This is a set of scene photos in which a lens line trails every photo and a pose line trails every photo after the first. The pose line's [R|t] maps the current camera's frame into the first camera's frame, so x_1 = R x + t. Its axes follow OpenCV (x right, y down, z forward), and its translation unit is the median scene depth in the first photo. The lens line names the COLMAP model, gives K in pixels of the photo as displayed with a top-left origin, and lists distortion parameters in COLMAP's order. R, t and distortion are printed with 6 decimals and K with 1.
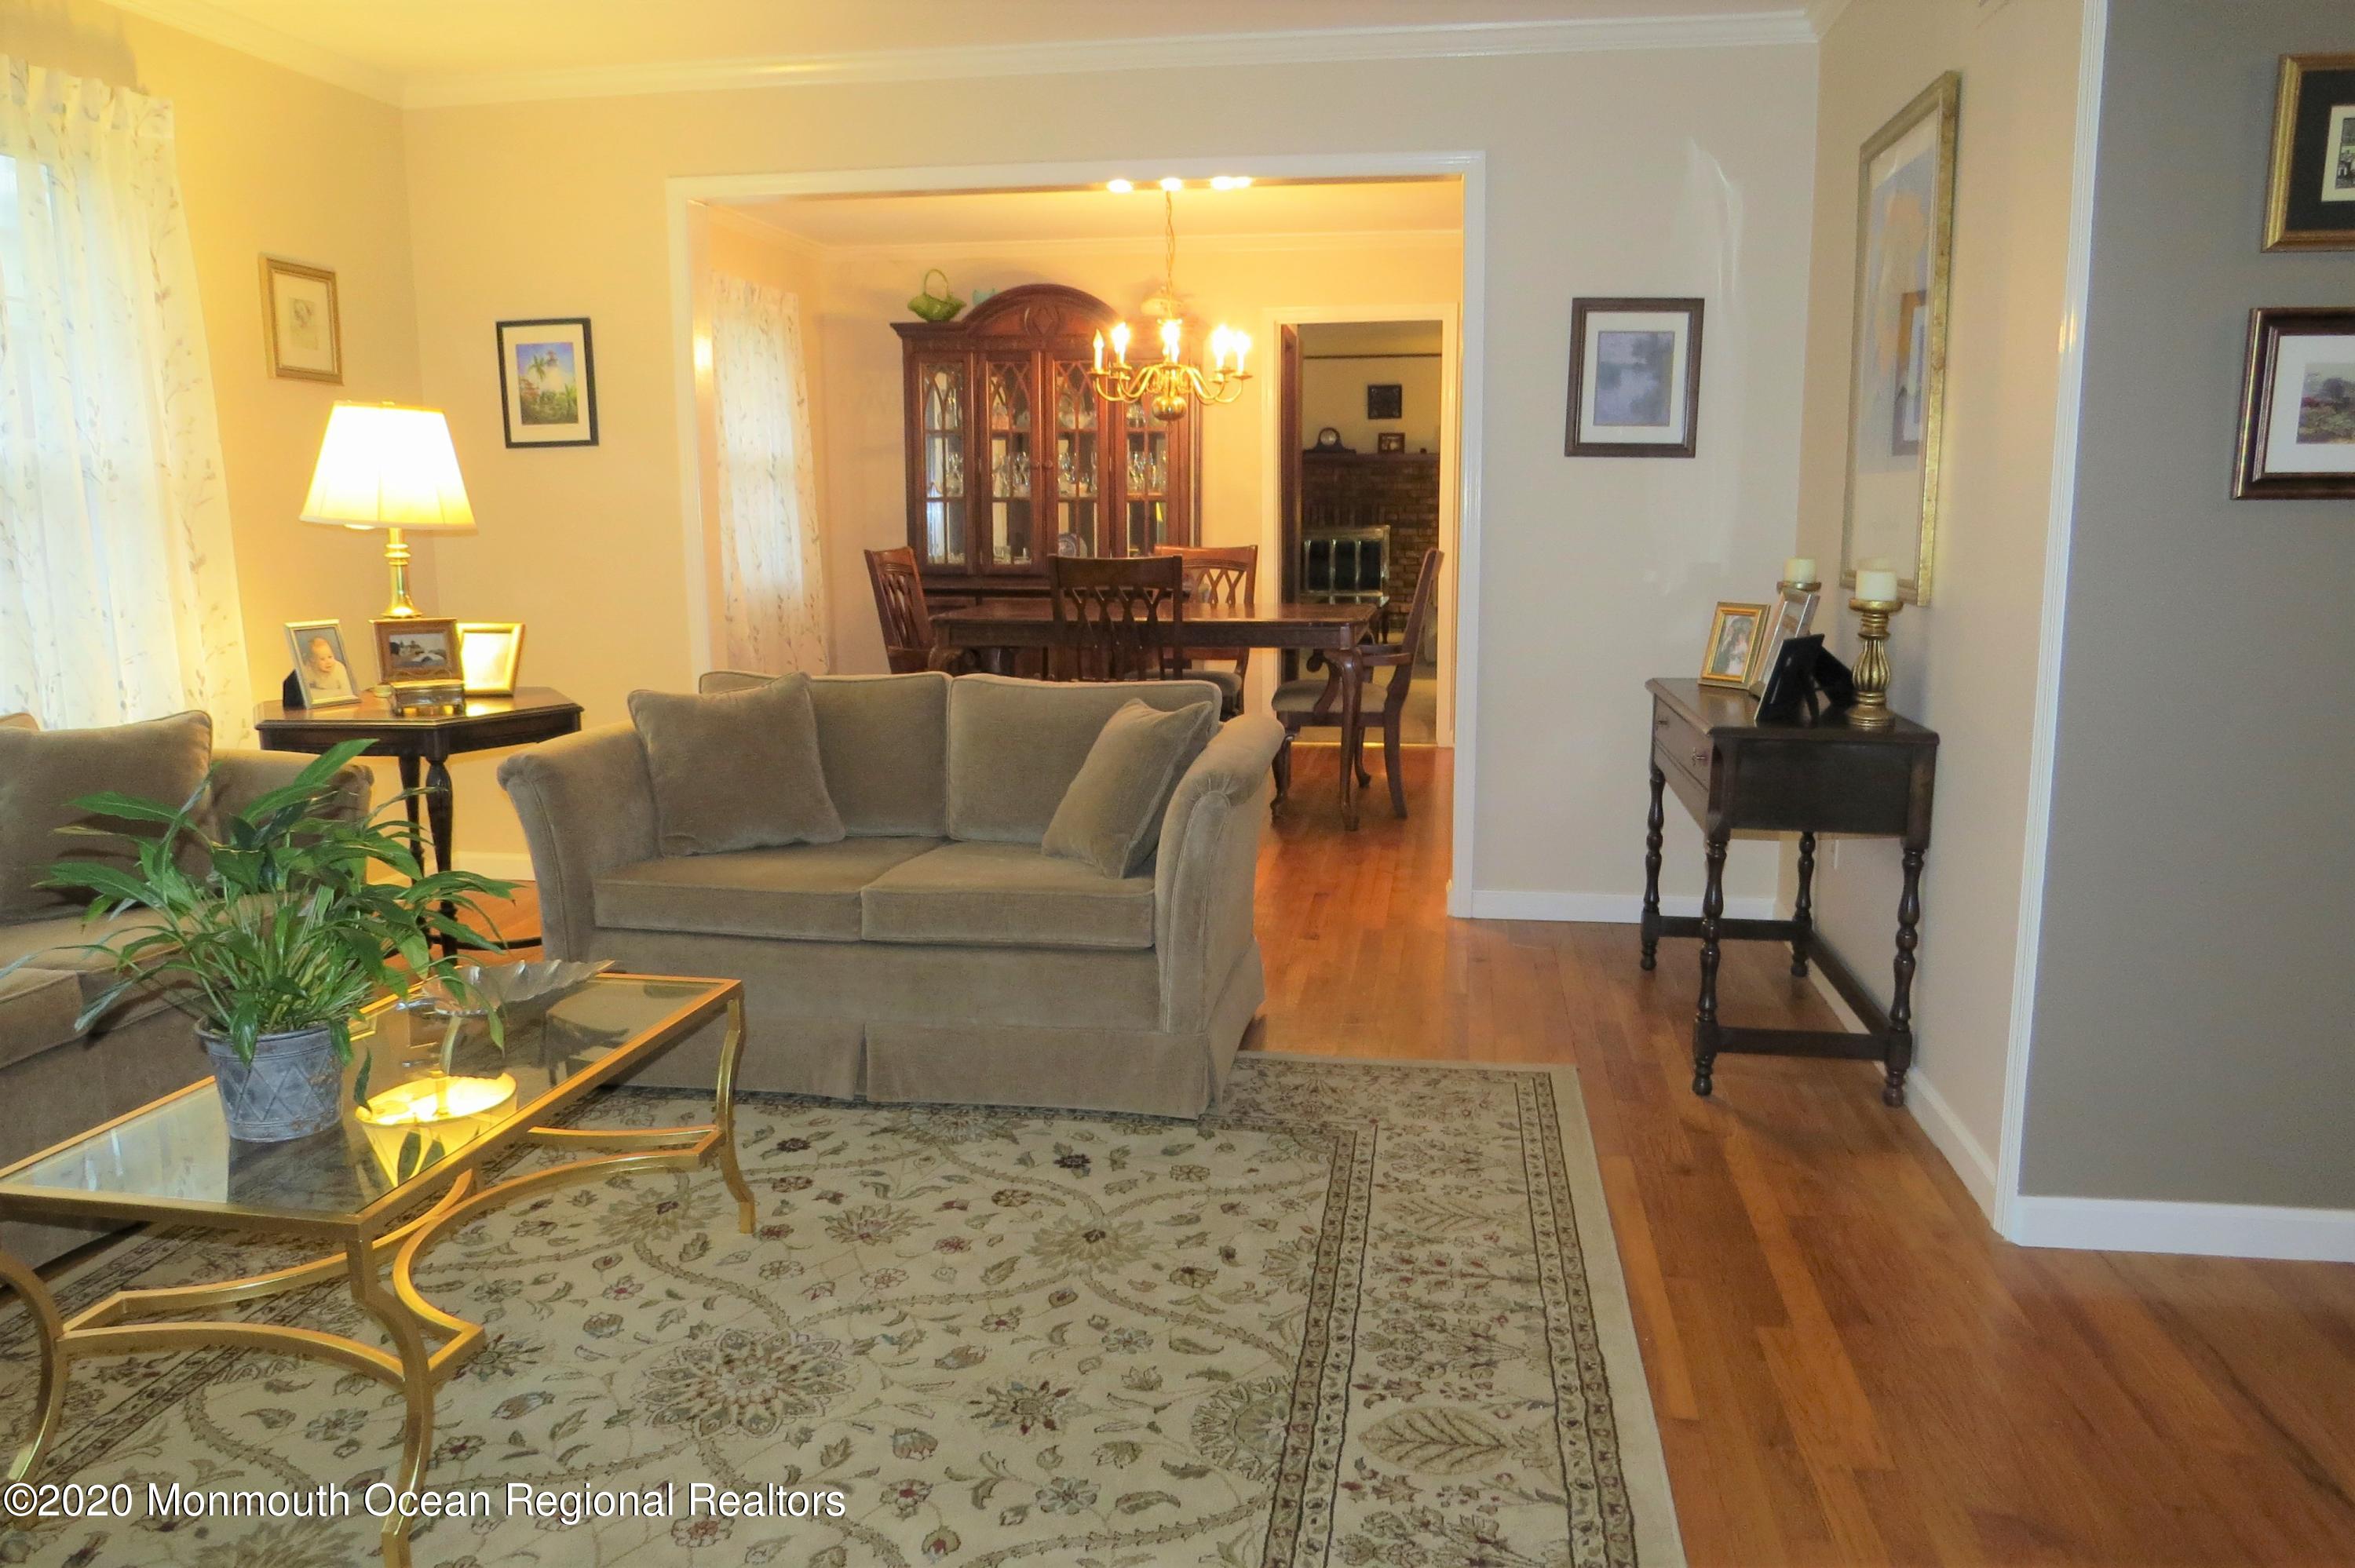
lens RADIAL K [[1679.7, 0, 1176.3], [0, 1679.7, 794.7], [0, 0, 1]] dist [-0.036247, 0.001477]
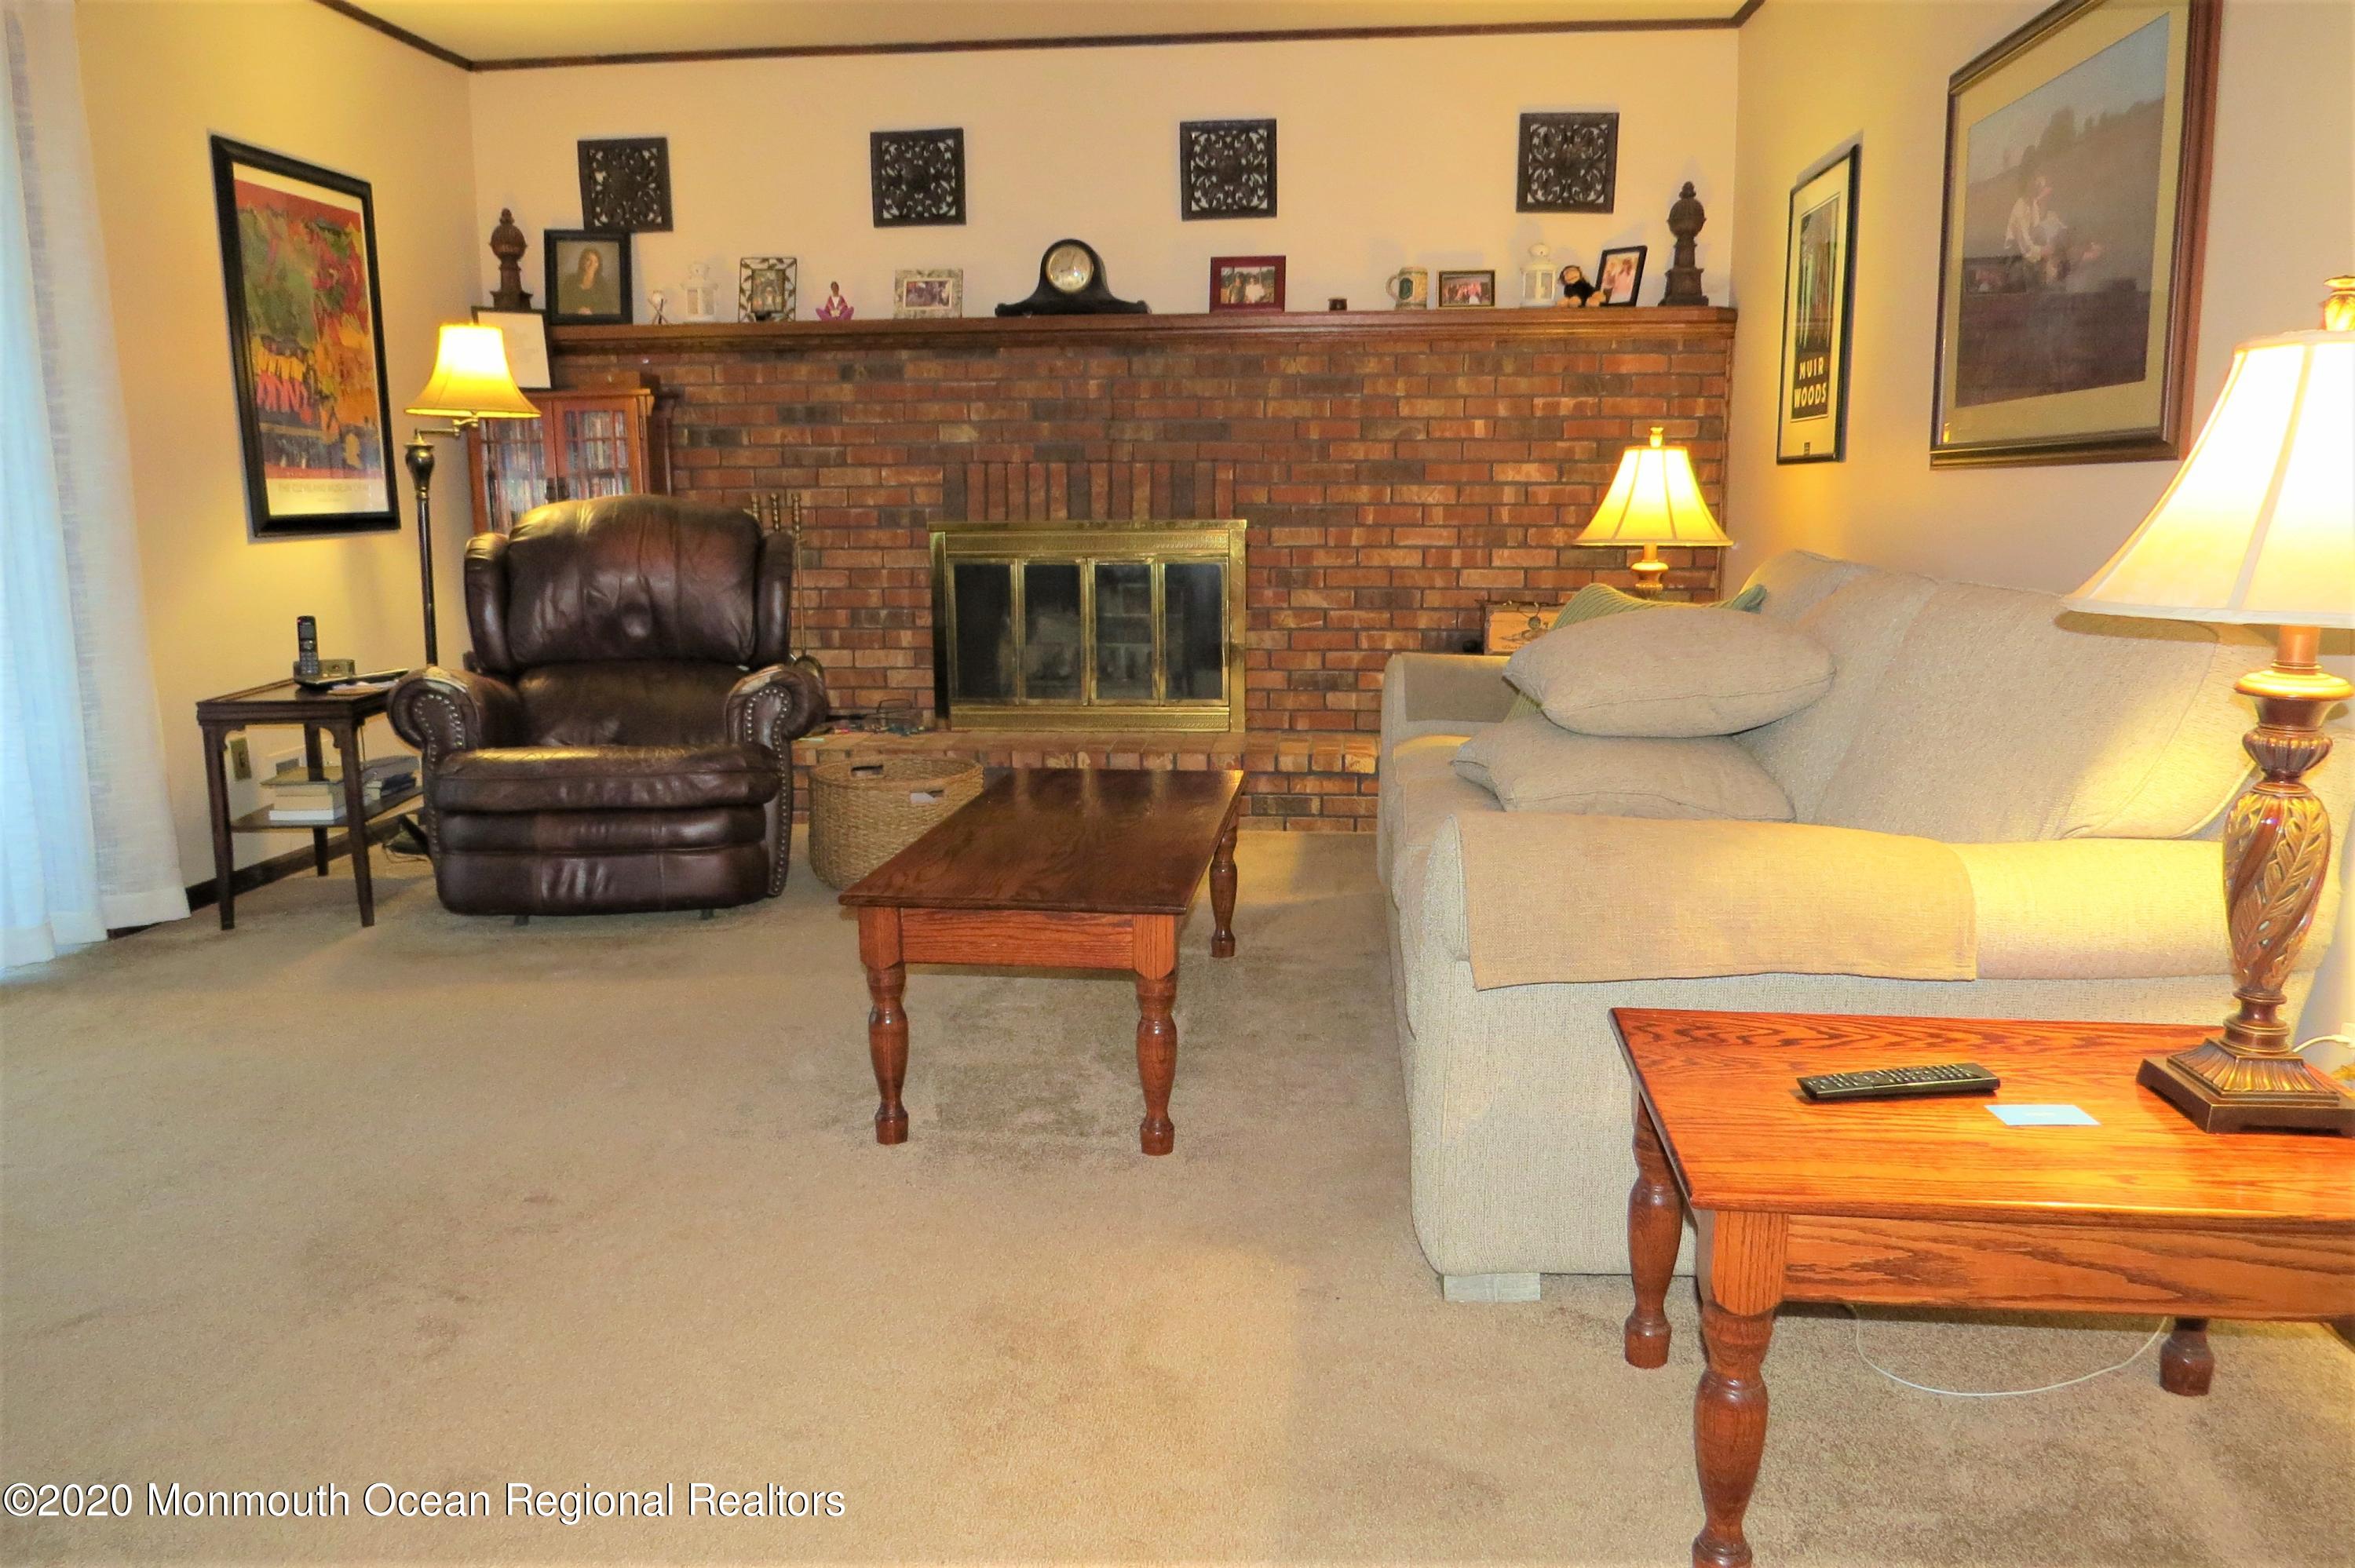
lens RADIAL K [[1679.7, 0, 1172.5], [0, 1679.7, 768.6], [0, 0, 1]] dist [-0.036247, 0.001477]
pose [[0.997423, -0.013277, 0.070501, 0.141318], [0.011702, 0.999674, 0.022703, -0.190862], [-0.070780, -0.021820, 0.997253, 1.060734]]
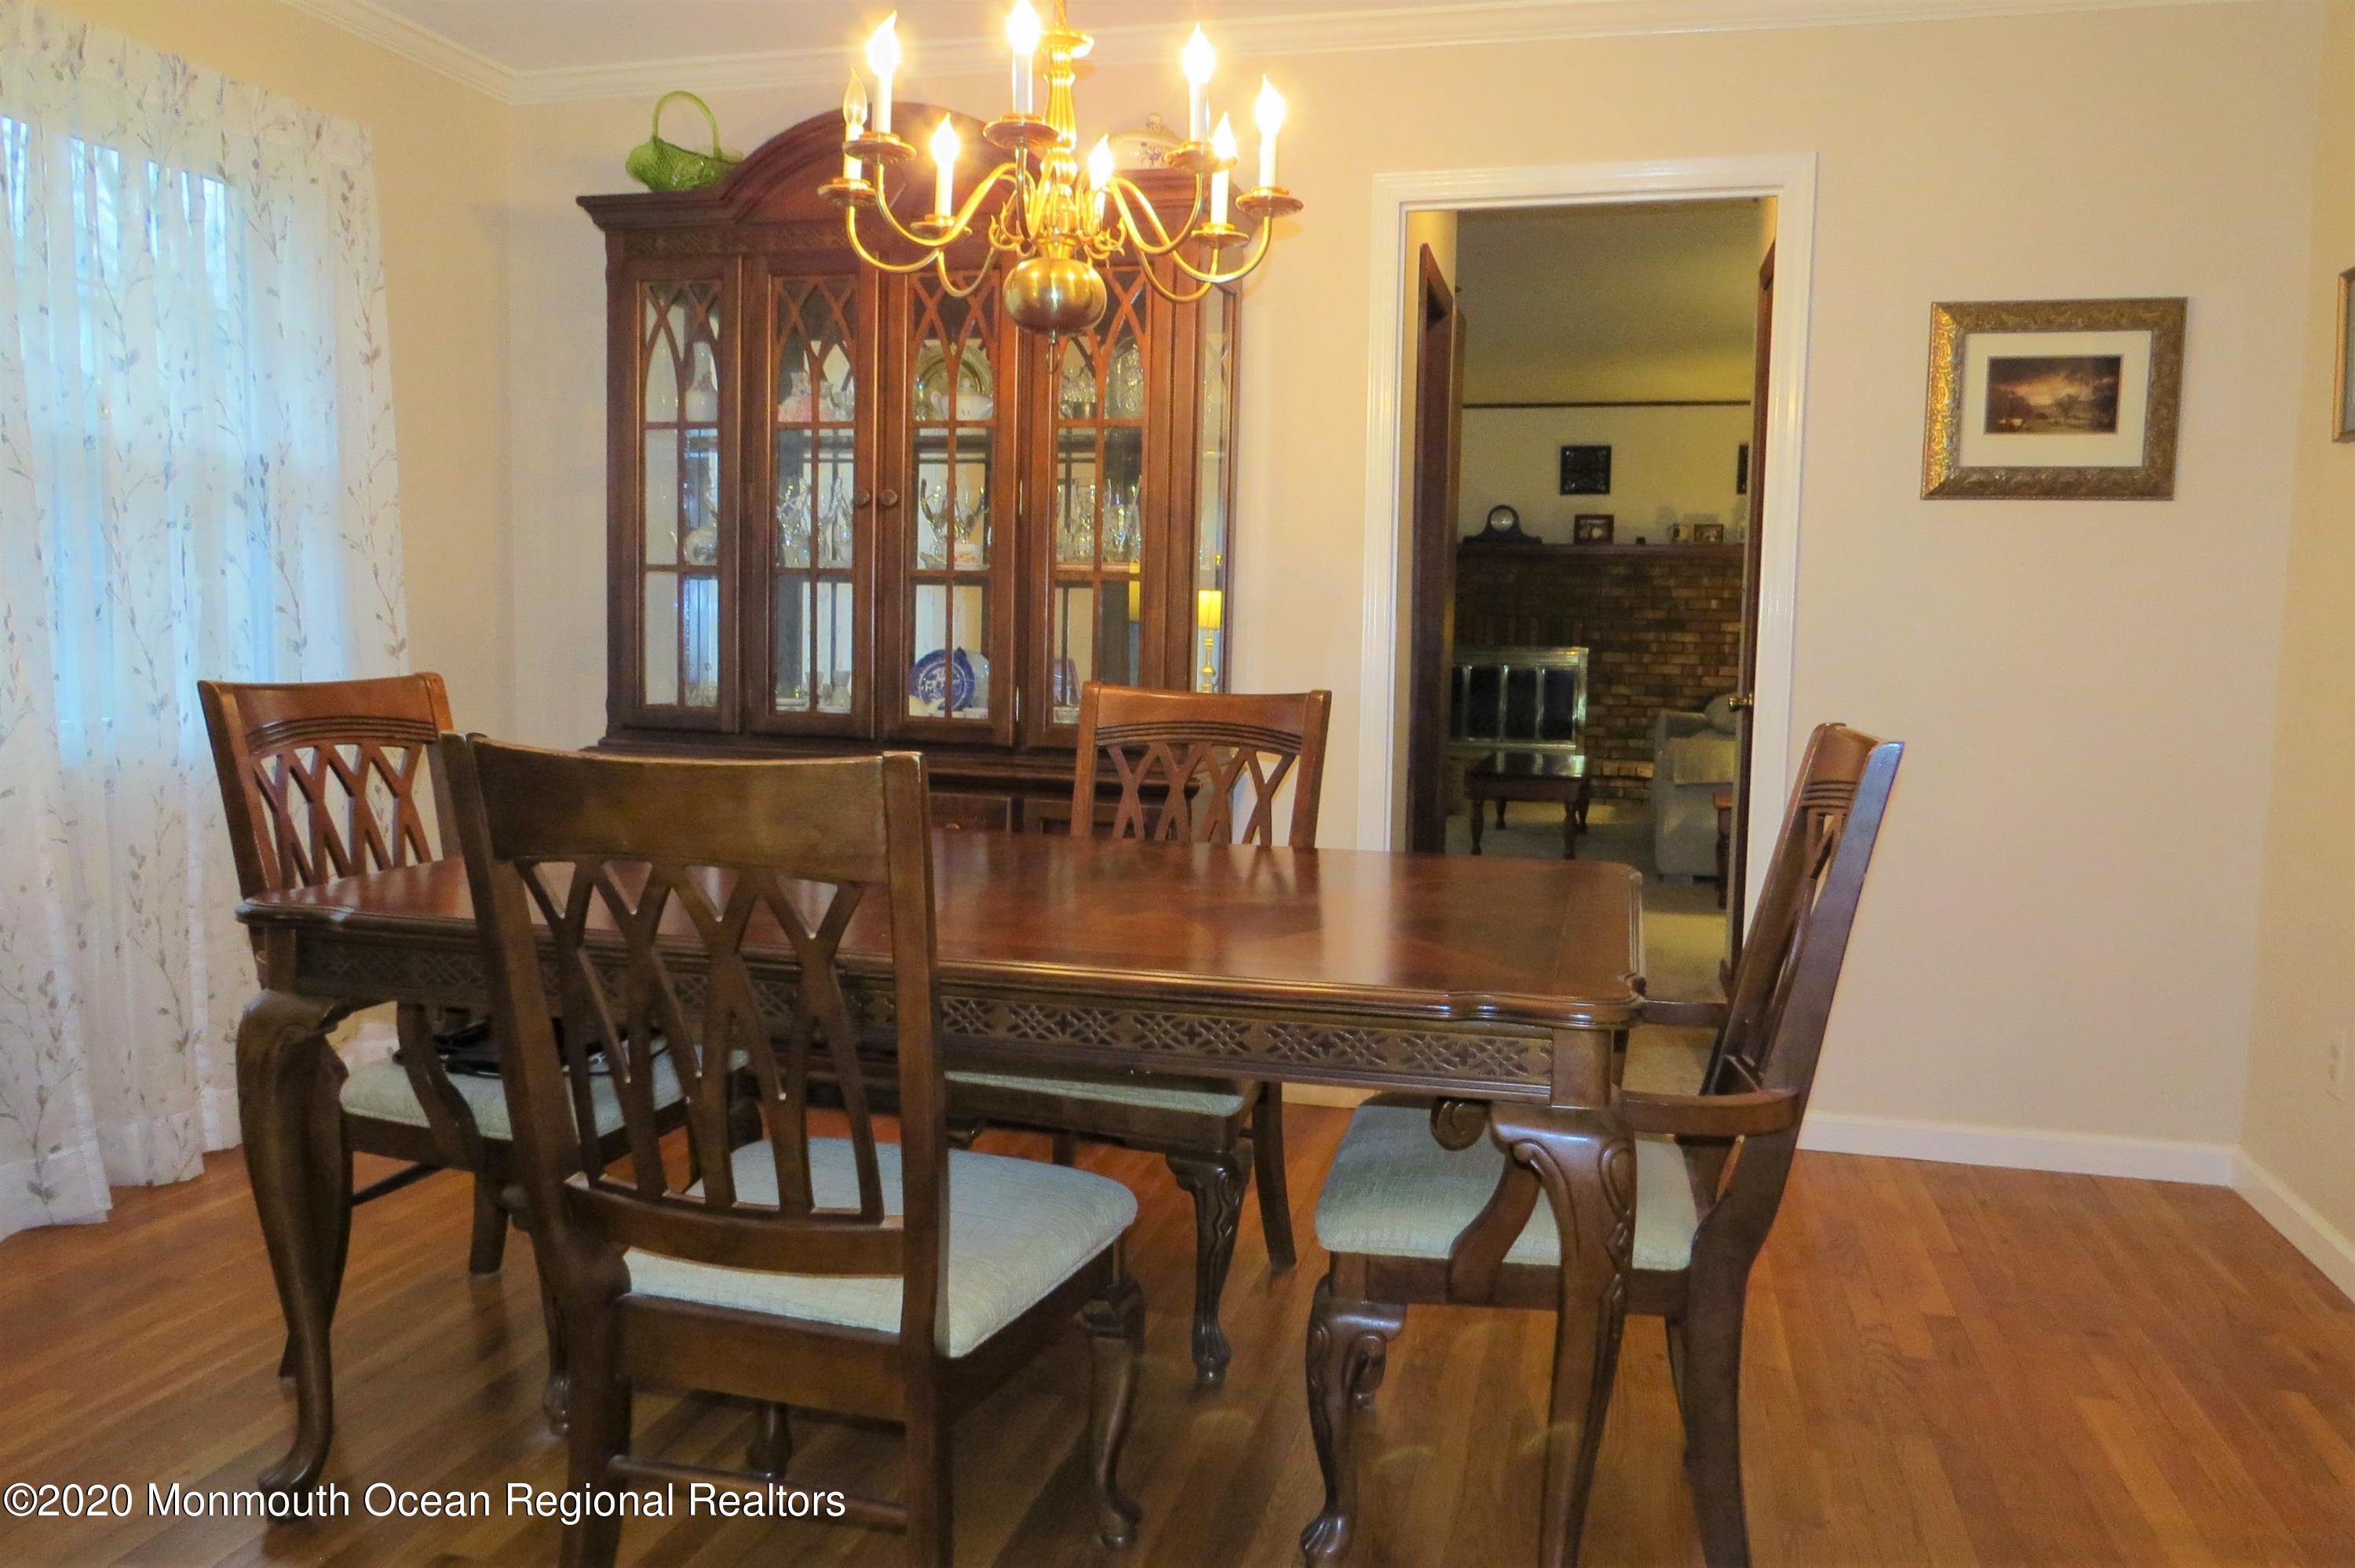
lens RADIAL K [[1679.7, 0, 1183.3], [0, 1679.7, 771.9], [0, 0, 1]] dist [-0.036247, 0.001477]
pose [[0.995285, 0.034556, -0.090633, 0.042419], [-0.041606, 0.996157, -0.077078, -0.081775], [0.087622, 0.080486, 0.992897, 0.503602]]
